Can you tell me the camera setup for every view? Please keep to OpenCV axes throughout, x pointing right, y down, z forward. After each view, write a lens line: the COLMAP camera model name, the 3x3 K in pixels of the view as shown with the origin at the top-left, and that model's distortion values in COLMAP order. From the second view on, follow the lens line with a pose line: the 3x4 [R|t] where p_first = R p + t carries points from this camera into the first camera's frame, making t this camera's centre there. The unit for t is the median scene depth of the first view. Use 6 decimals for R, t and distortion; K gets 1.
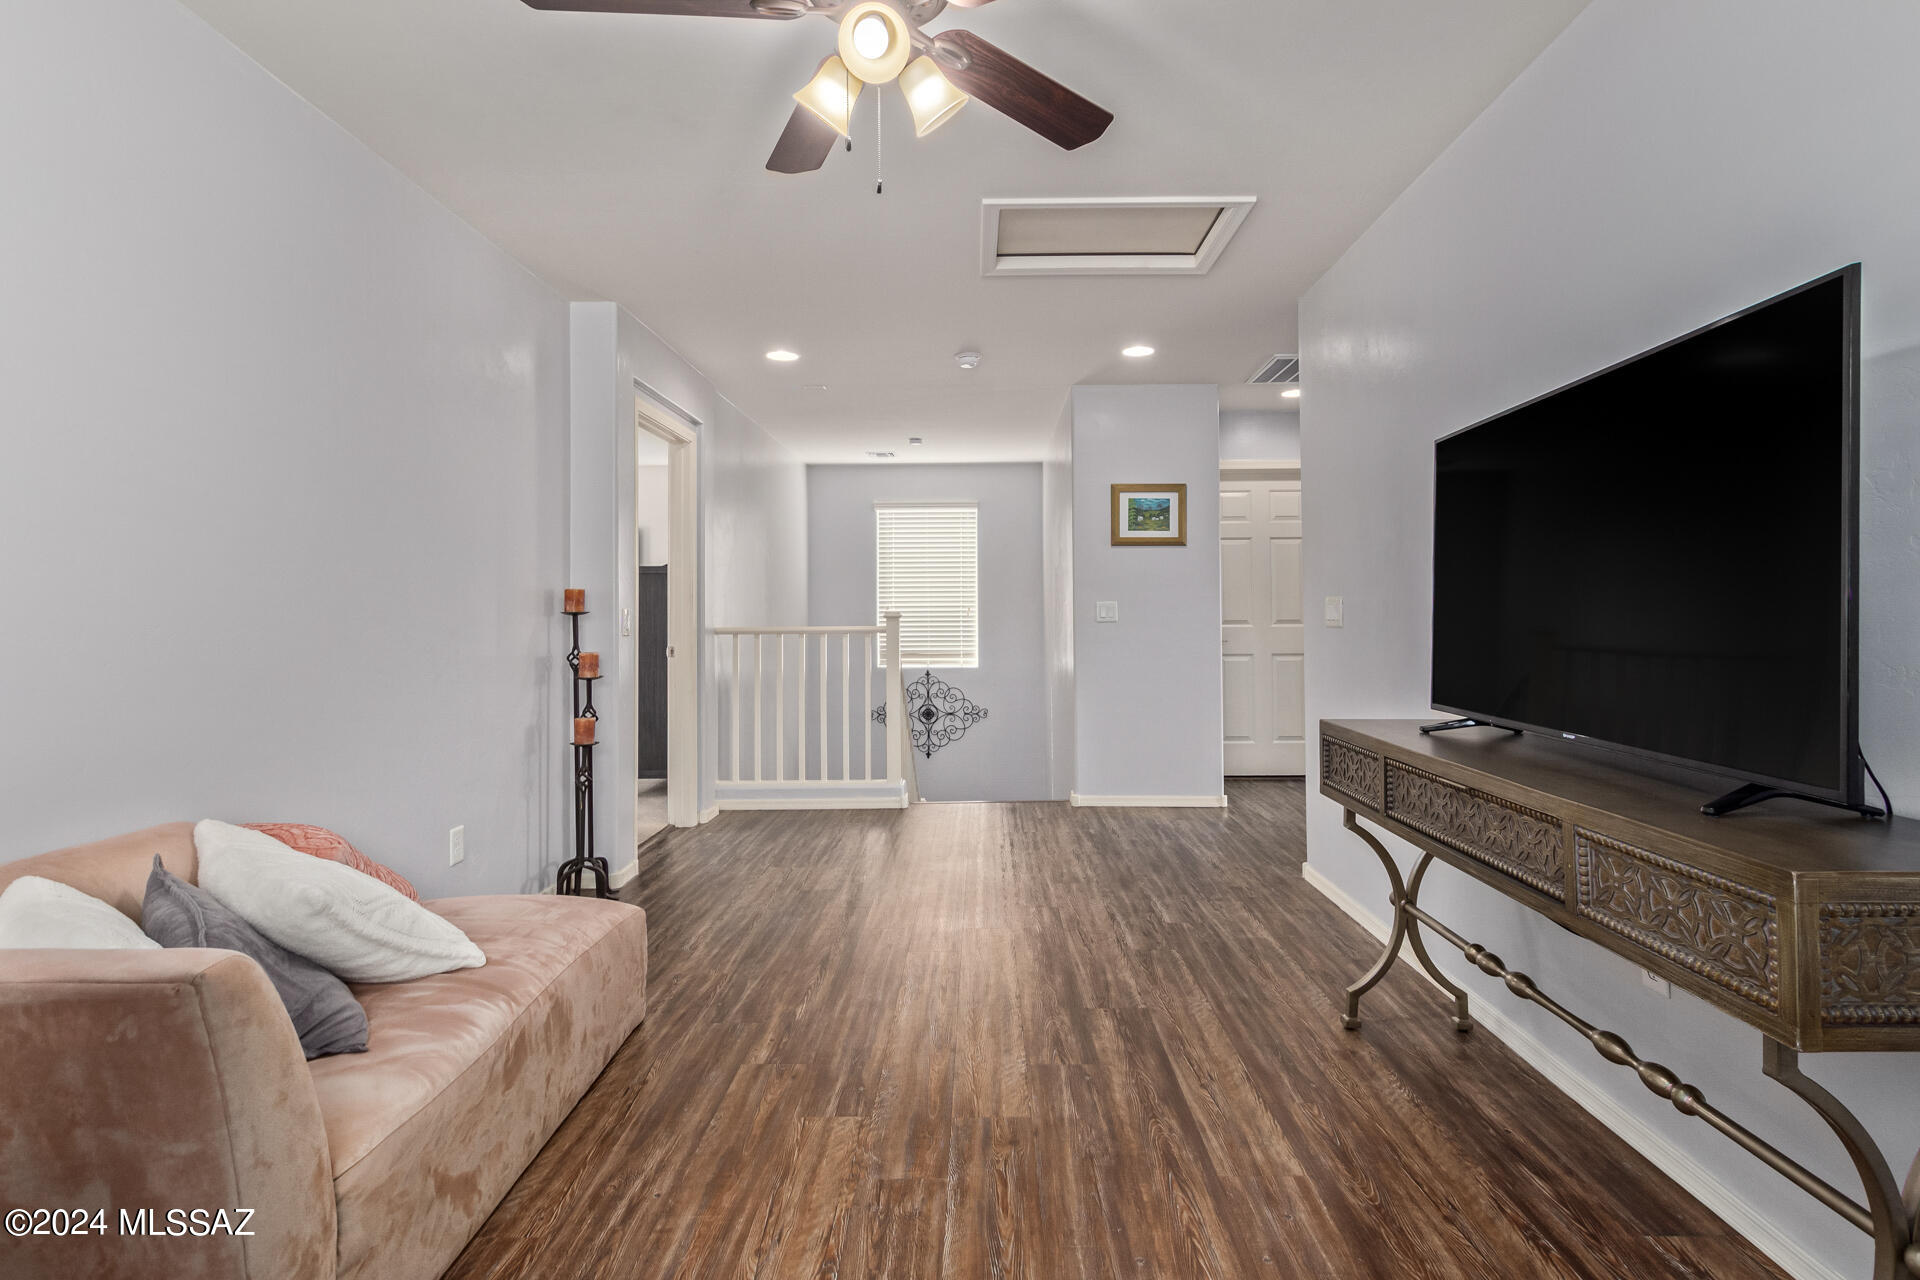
lens RADIAL K [[908.3, 0, 966.9], [0, 908.3, 629.6], [0, 0, 1]] dist [0.004770, 0.000168]
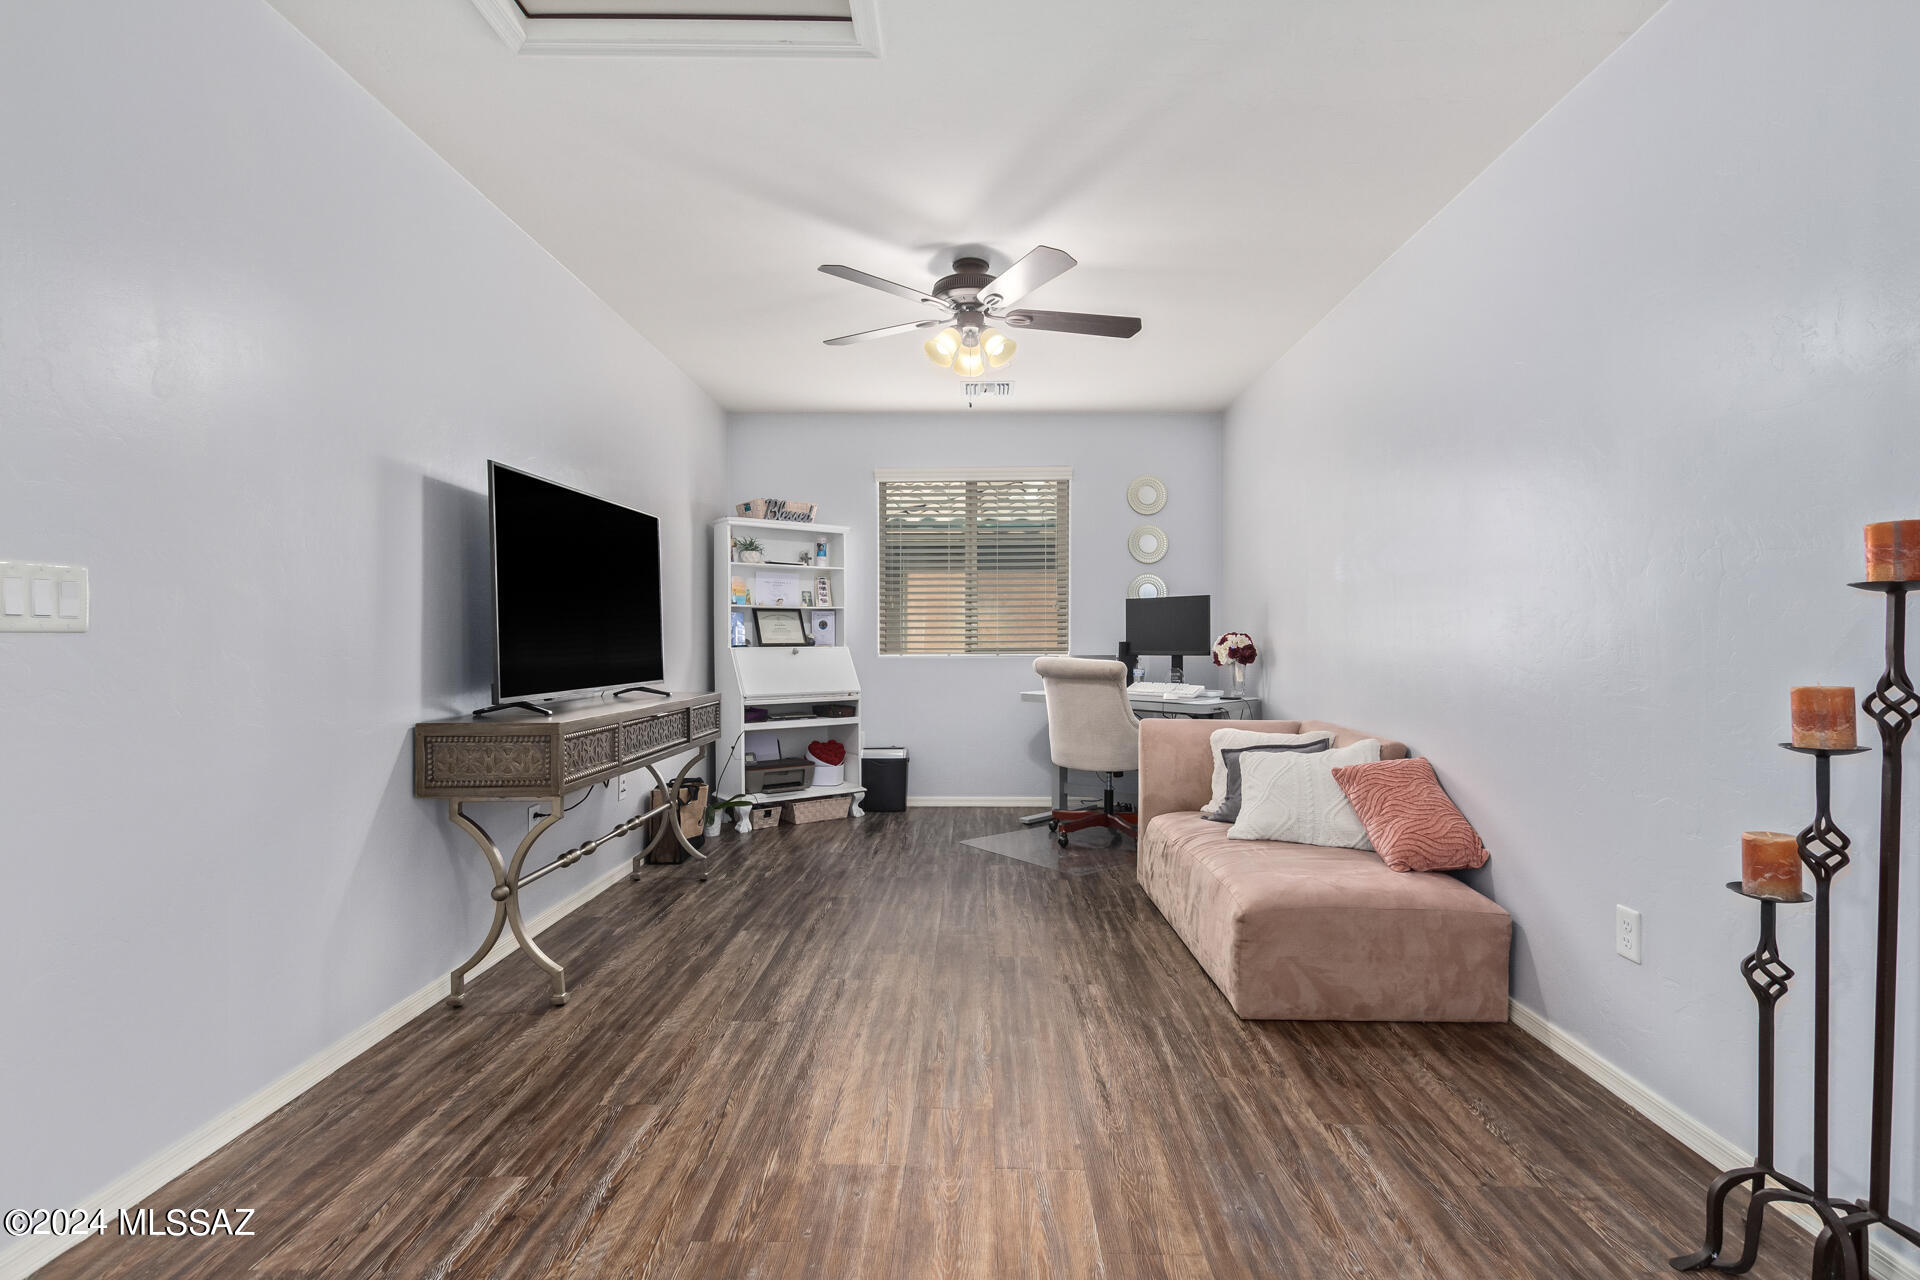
lens RADIAL K [[908.3, 0, 958.8], [0, 908.3, 643.6], [0, 0, 1]] dist [0.004770, 0.000168]
pose [[-0.999967, 0.005781, 0.005748, -0.052539], [0.005889, 0.999804, 0.018909, -0.003877], [-0.005637, 0.018942, -0.999805, 1.938291]]
